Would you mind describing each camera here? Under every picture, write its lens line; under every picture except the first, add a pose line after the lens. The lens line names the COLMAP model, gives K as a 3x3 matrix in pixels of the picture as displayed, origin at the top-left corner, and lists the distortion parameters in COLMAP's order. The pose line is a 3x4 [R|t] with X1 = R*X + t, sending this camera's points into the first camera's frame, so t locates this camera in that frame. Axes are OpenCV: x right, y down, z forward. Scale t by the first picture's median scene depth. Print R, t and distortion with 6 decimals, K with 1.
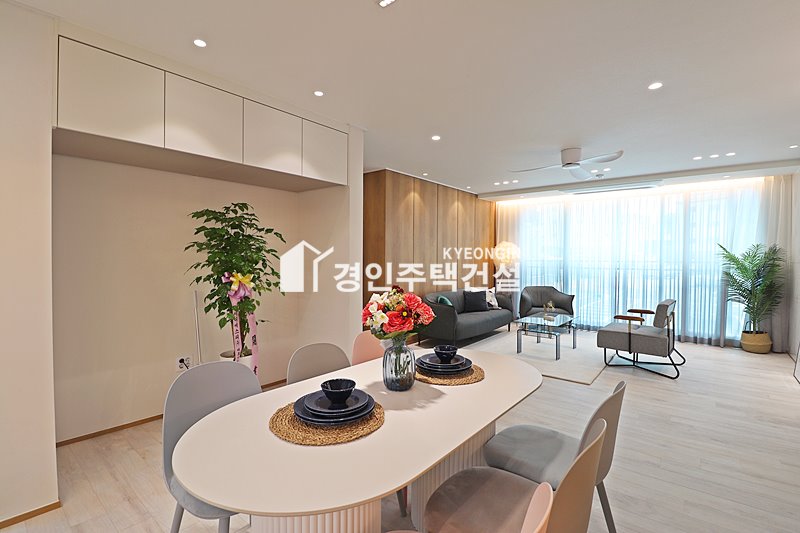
lens RADIAL K [[370.6, 0, 404.1], [0, 370.6, 261.4], [0, 0, 1]] dist [-0.005549, -0.009666]
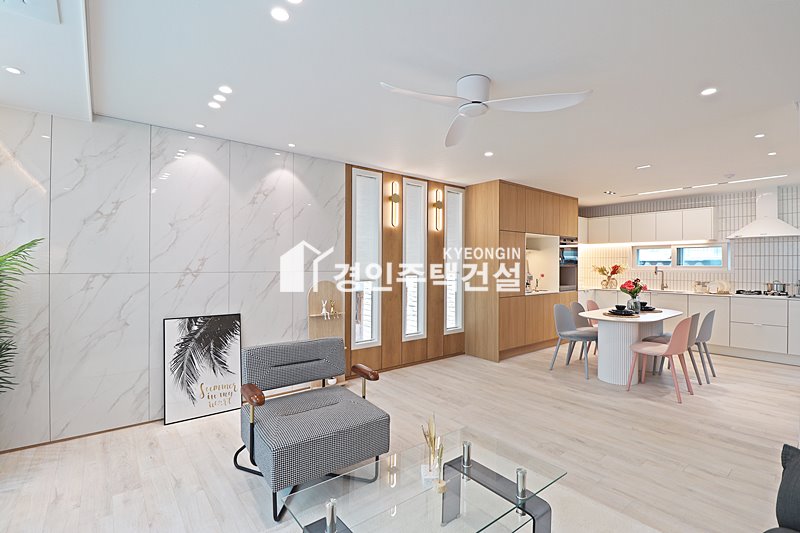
lens RADIAL K [[370.6, 0, 400.9], [0, 370.6, 261.5], [0, 0, 1]] dist [-0.005549, -0.009666]
pose [[-0.977241, -0.007212, 0.212009, 0.570290], [-0.006833, 0.999973, 0.002520, -0.031109], [-0.212022, 0.001014, -0.977264, 2.083345]]
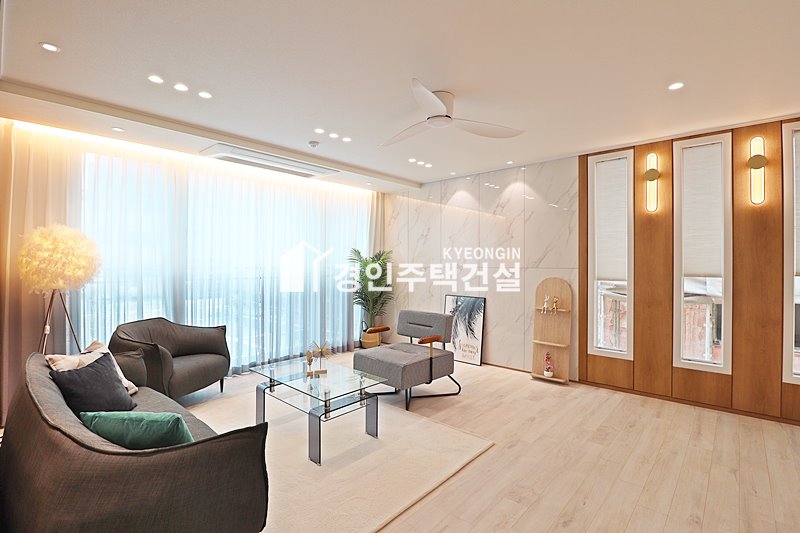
lens RADIAL K [[370.6, 0, 407.8], [0, 370.6, 261.6], [0, 0, 1]] dist [-0.005549, -0.009666]
pose [[0.040855, 0.000630, 0.999165, -0.254573], [0.008113, 0.999967, -0.000962, -0.018194], [-0.999132, 0.008146, 0.040849, 1.351895]]
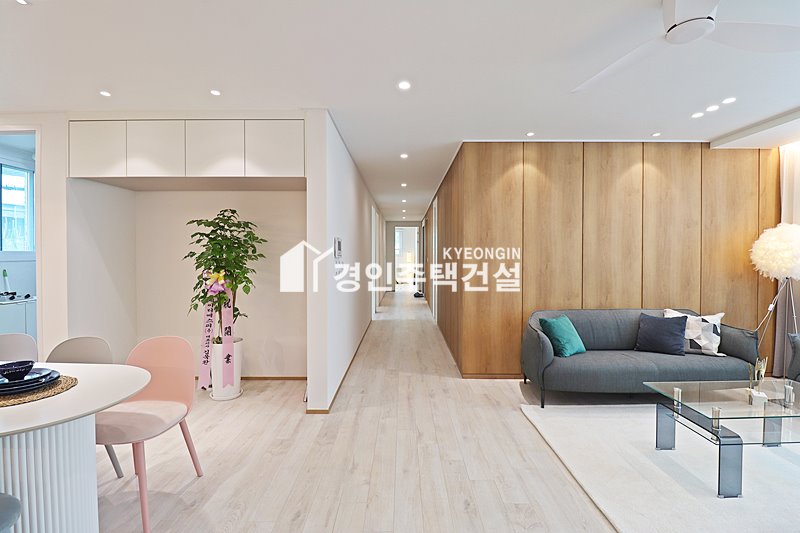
lens RADIAL K [[370.6, 0, 399.7], [0, 370.6, 261.6], [0, 0, 1]] dist [-0.005549, -0.009666]
pose [[0.629651, 0.006098, -0.776854, 0.736358], [-0.005063, 0.999980, 0.003745, -0.005035], [0.776862, 0.001575, 0.629669, 0.658934]]
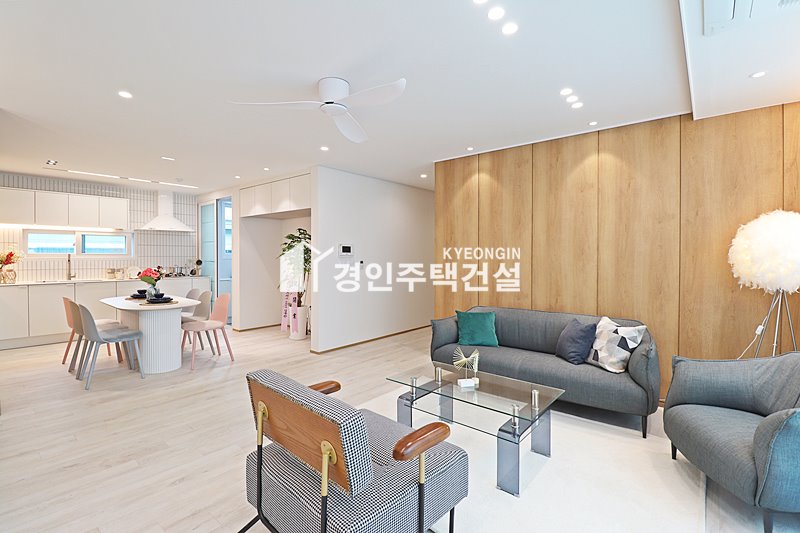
lens RADIAL K [[370.6, 0, 399.3], [0, 370.6, 262.5], [0, 0, 1]] dist [-0.005549, -0.009666]
pose [[-0.017482, 0.013850, -0.999751, 1.403569], [-0.013374, 0.999811, 0.014085, -0.014551], [0.999758, 0.013617, -0.017294, 1.476183]]
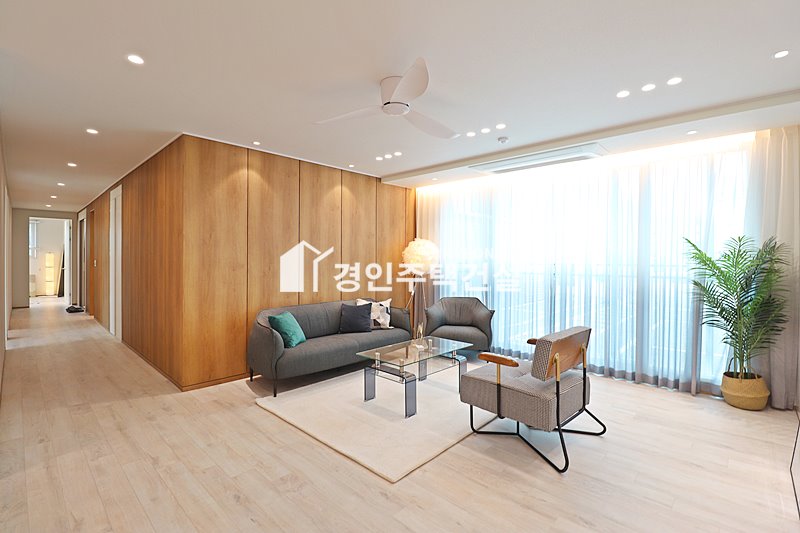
lens RADIAL K [[370.6, 0, 406.2], [0, 370.6, 261.3], [0, 0, 1]] dist [-0.005549, -0.009666]
pose [[0.998029, -0.000747, -0.062755, 0.663071], [0.000236, 0.999967, -0.008142, -0.000521], [0.062759, 0.008111, 0.997996, 0.518495]]
